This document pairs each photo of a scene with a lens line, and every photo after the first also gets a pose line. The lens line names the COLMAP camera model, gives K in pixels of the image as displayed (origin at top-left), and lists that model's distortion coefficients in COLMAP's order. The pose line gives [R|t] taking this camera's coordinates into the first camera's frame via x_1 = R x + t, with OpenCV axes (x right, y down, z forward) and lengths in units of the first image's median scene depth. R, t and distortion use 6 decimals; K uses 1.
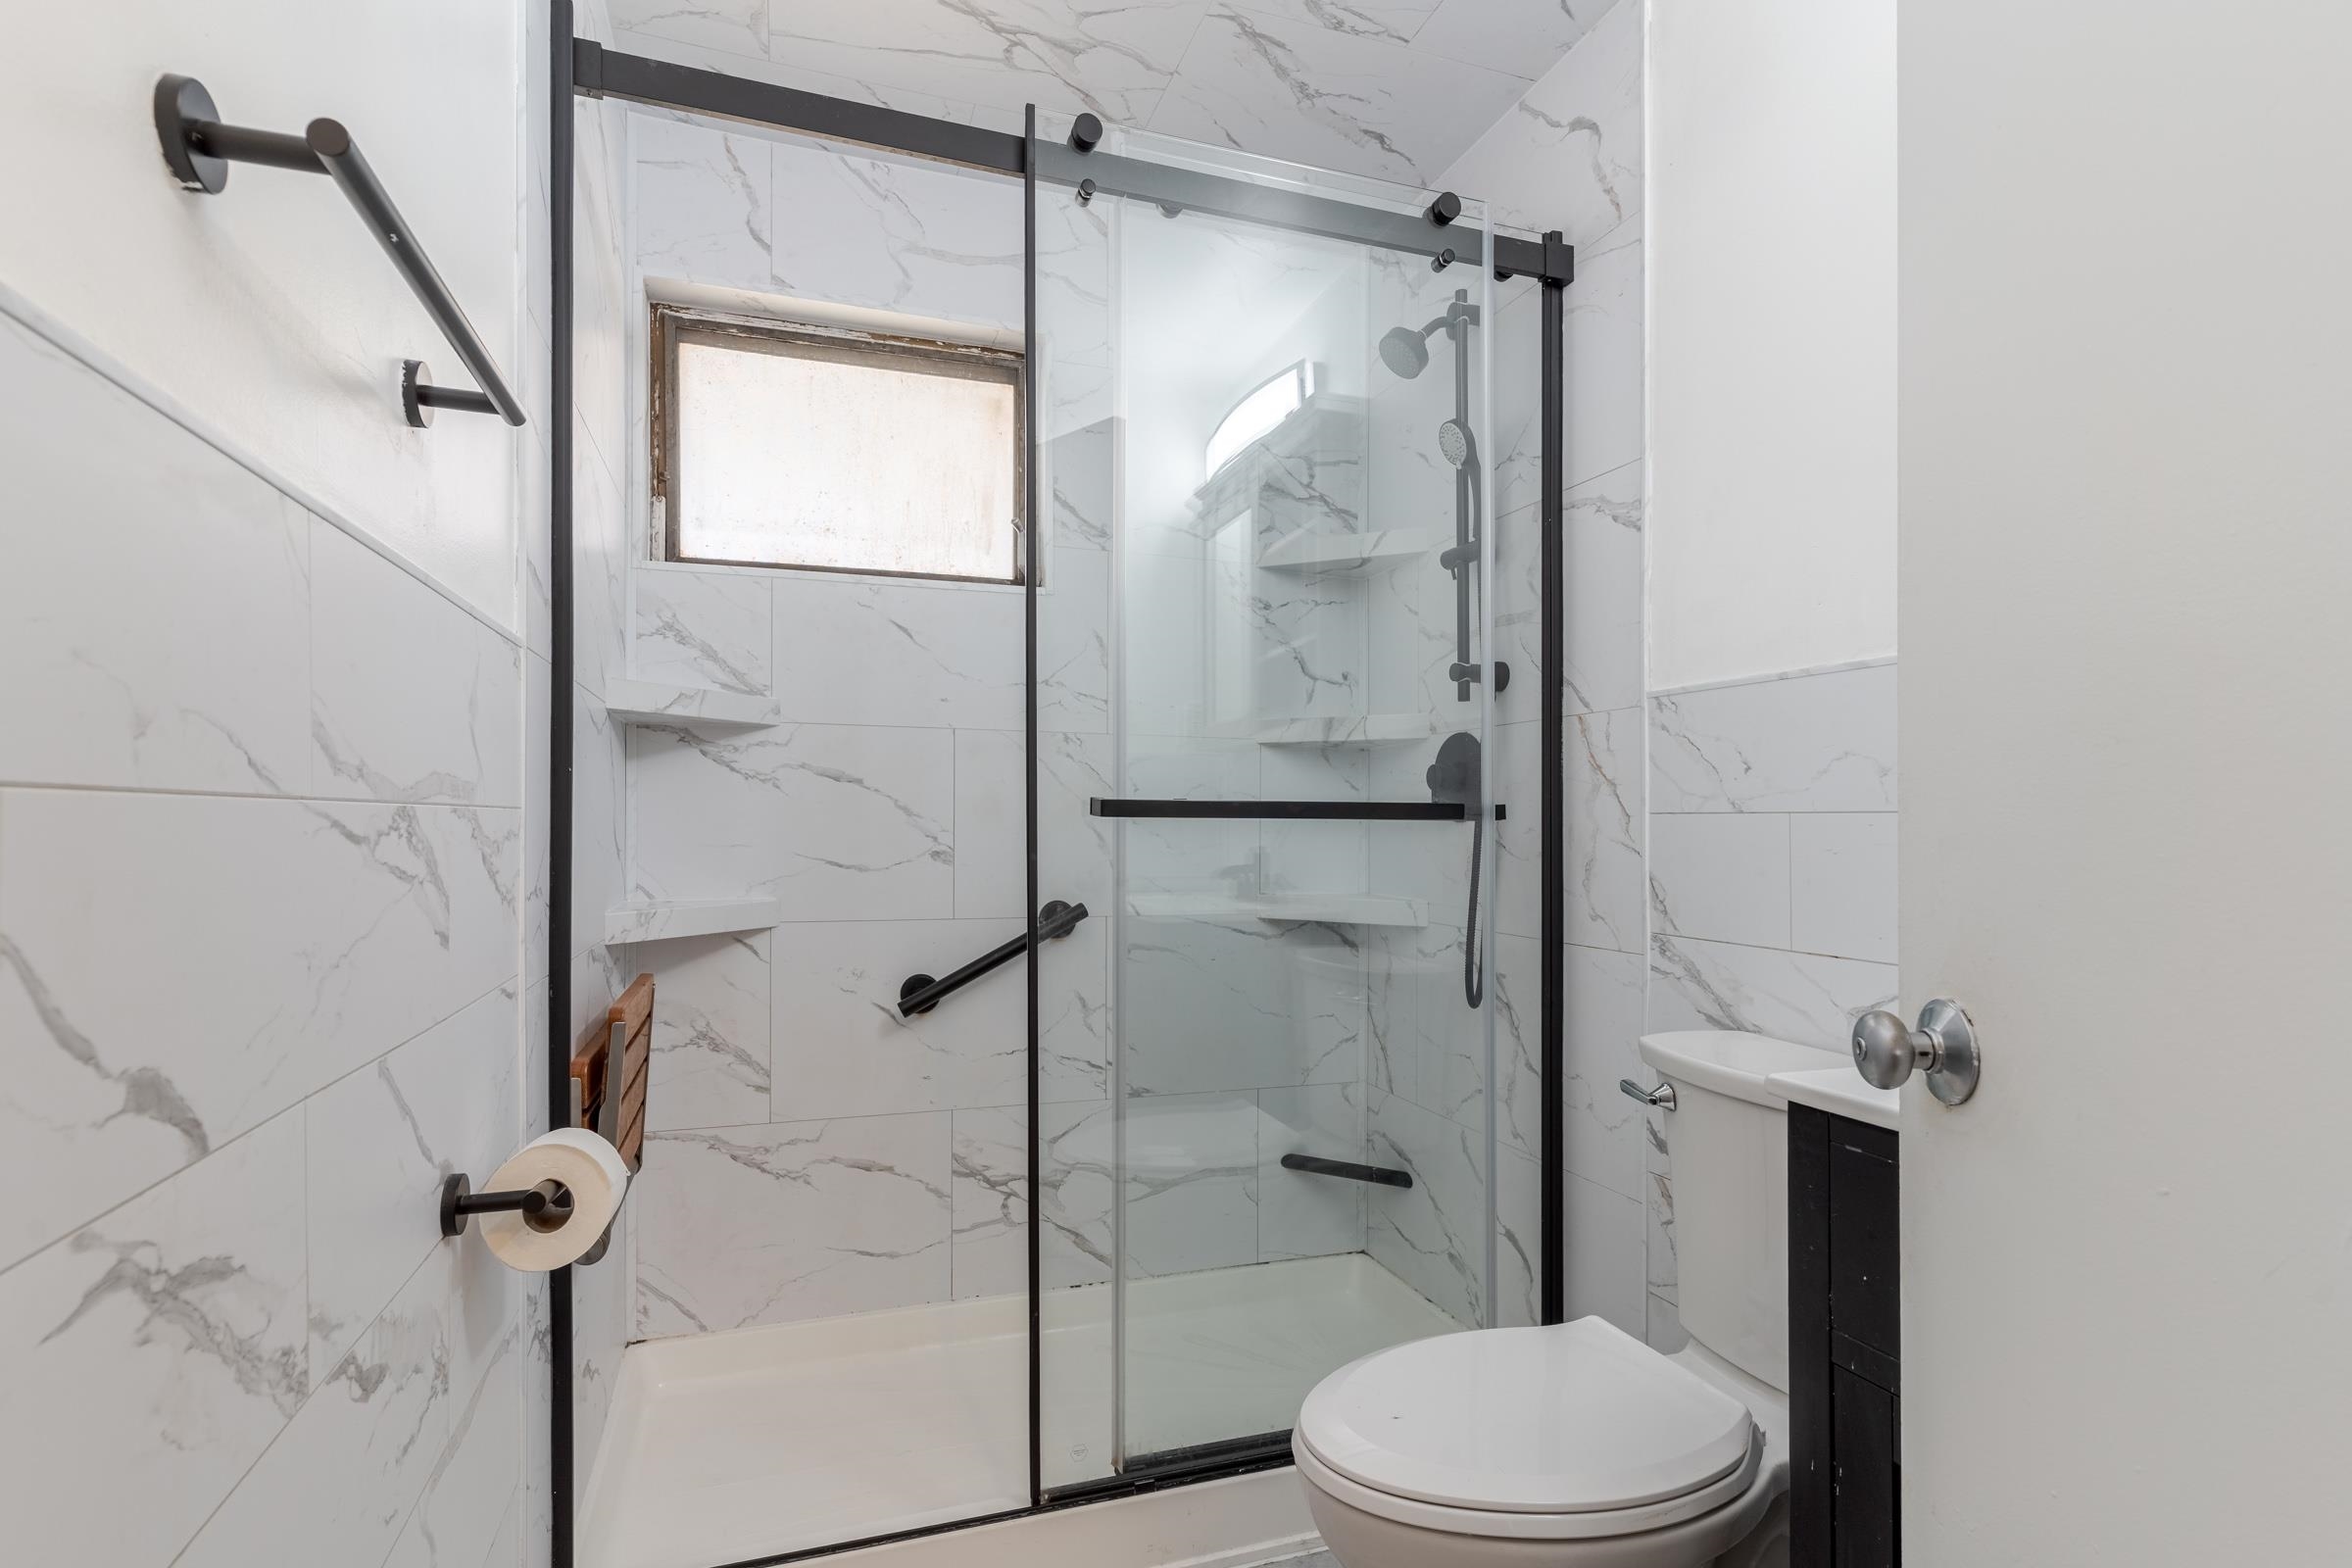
lens RADIAL K [[1154.7, 0, 1177.7], [0, 1154.7, 826.6], [0, 0, 1]] dist [0.001533, -0.000010]
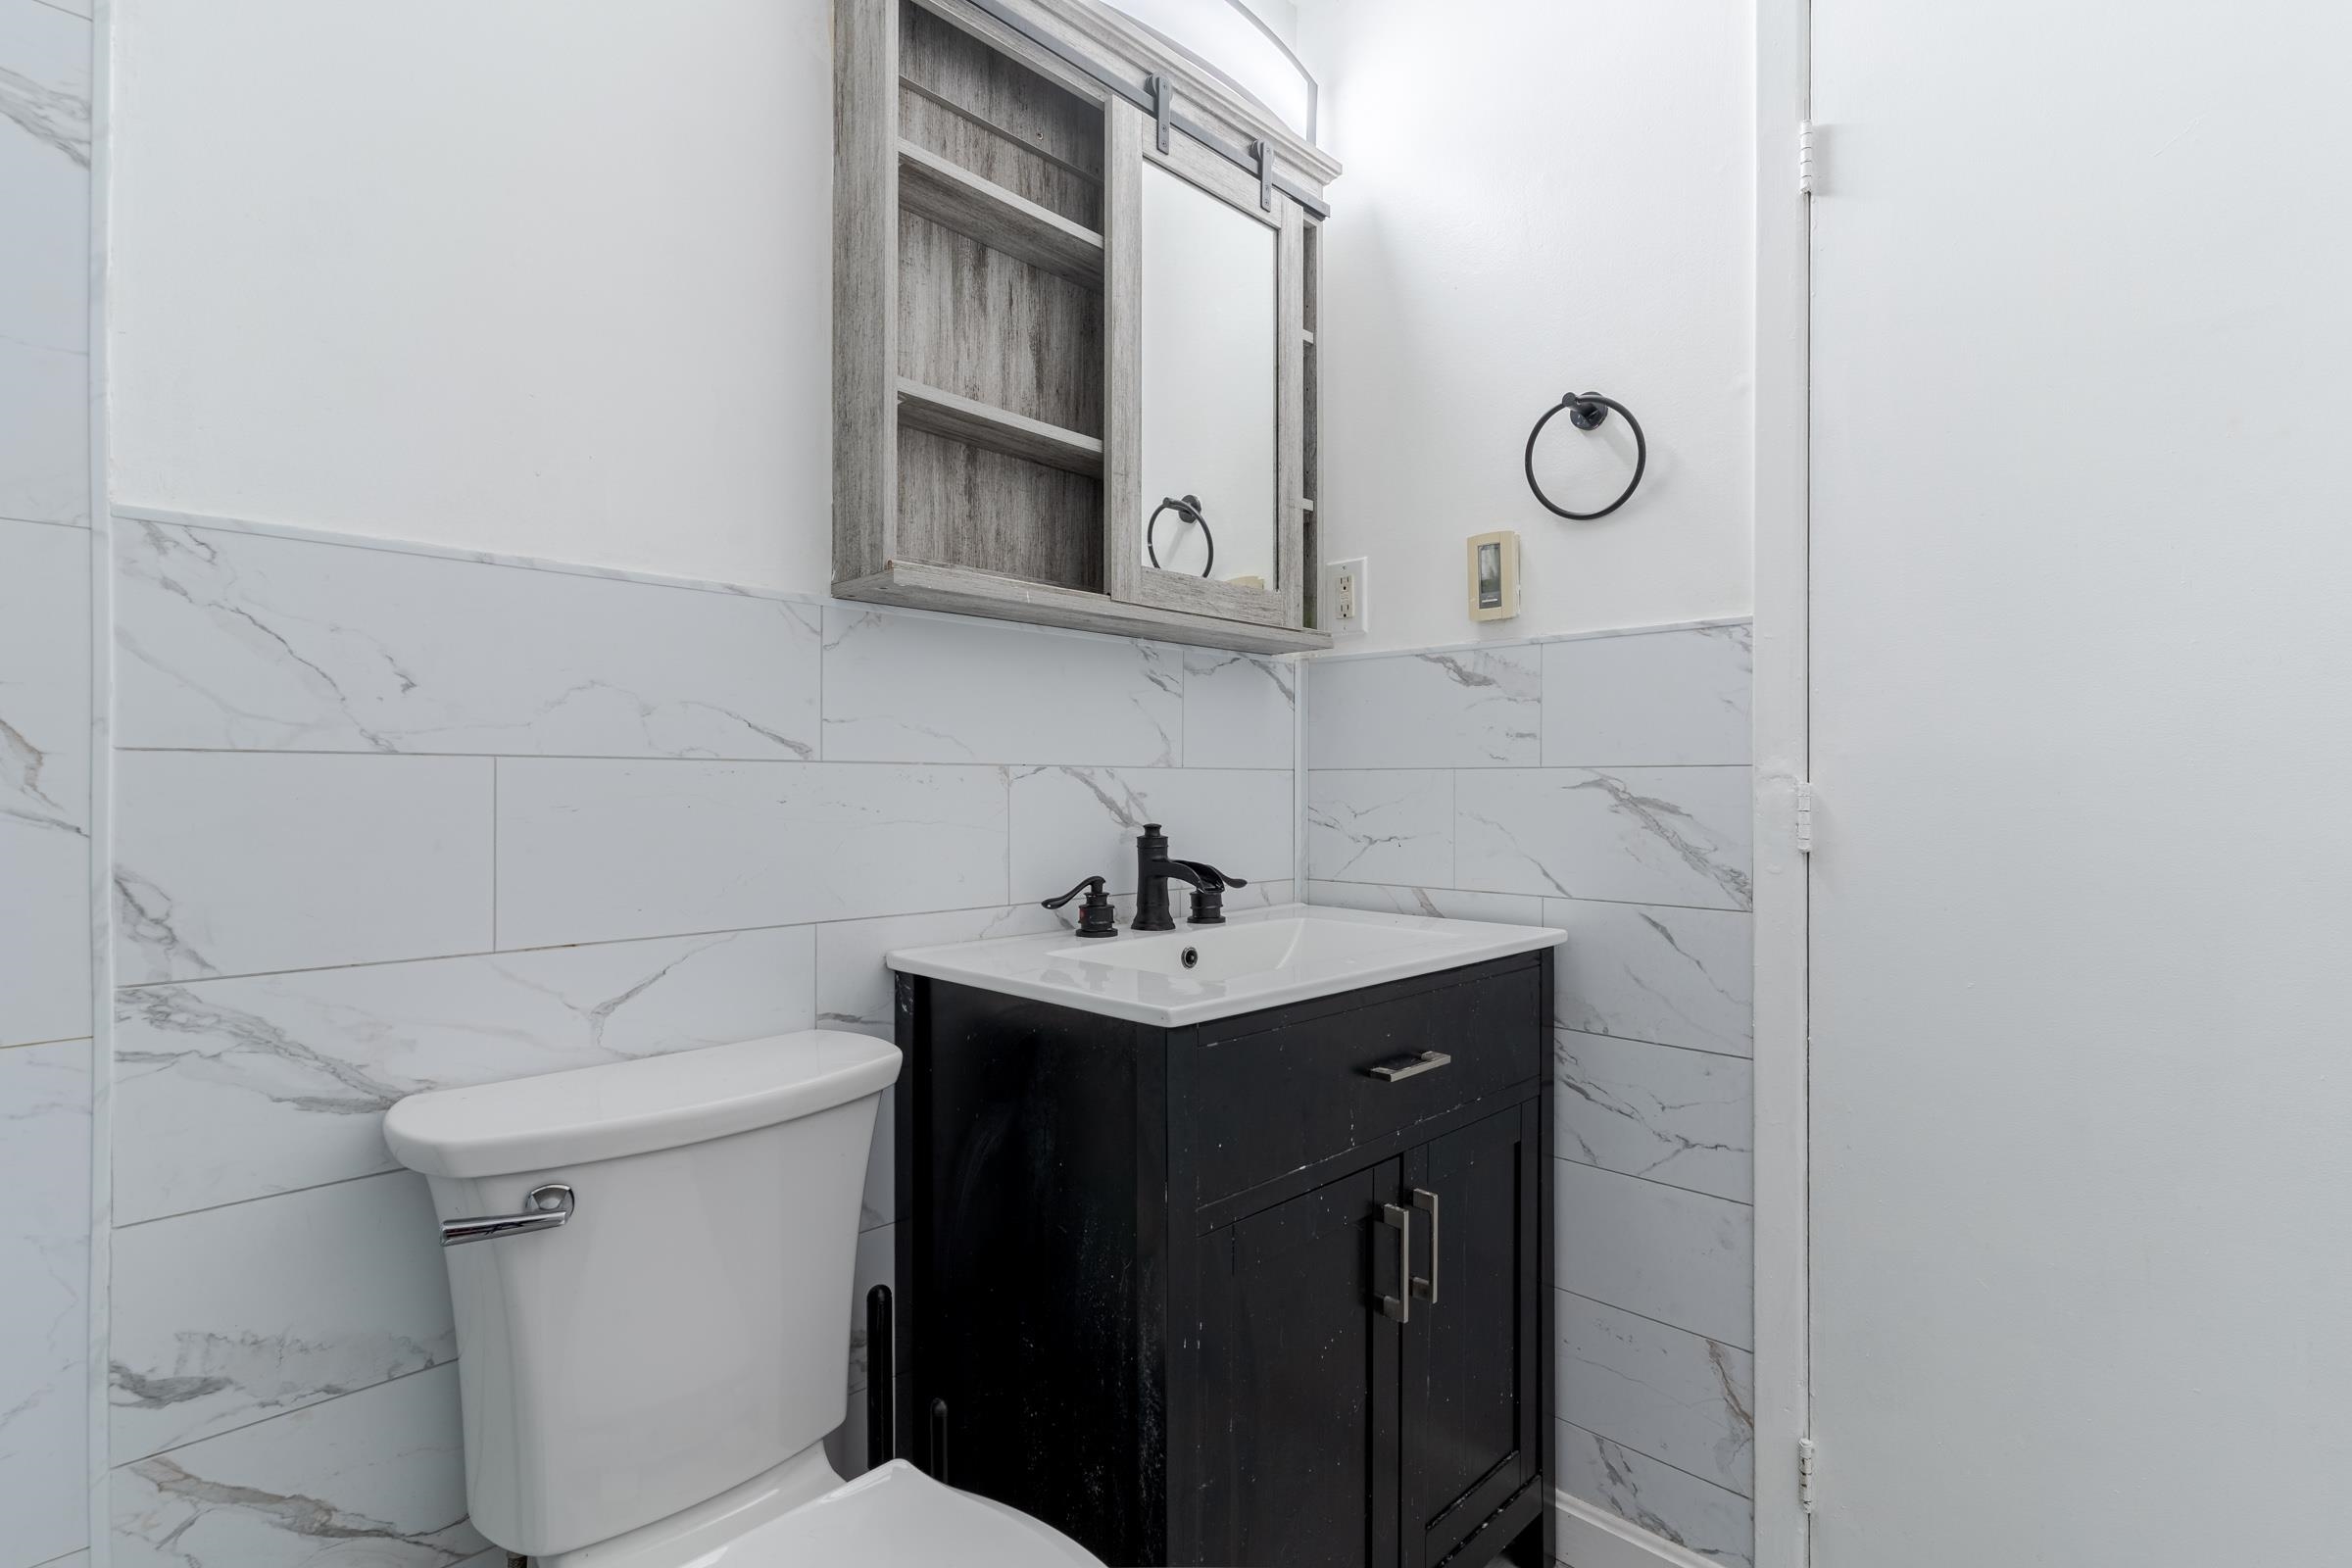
lens RADIAL K [[1117.5, 0, 1176.3], [0, 1117.5, 787.7], [0, 0, 1]] dist [0.003457, -0.001305]
pose [[-0.443596, -0.003448, 0.896220, -0.230364], [0.004752, 0.999969, 0.006199, 0.004521], [-0.896214, 0.007009, -0.443566, 0.811679]]
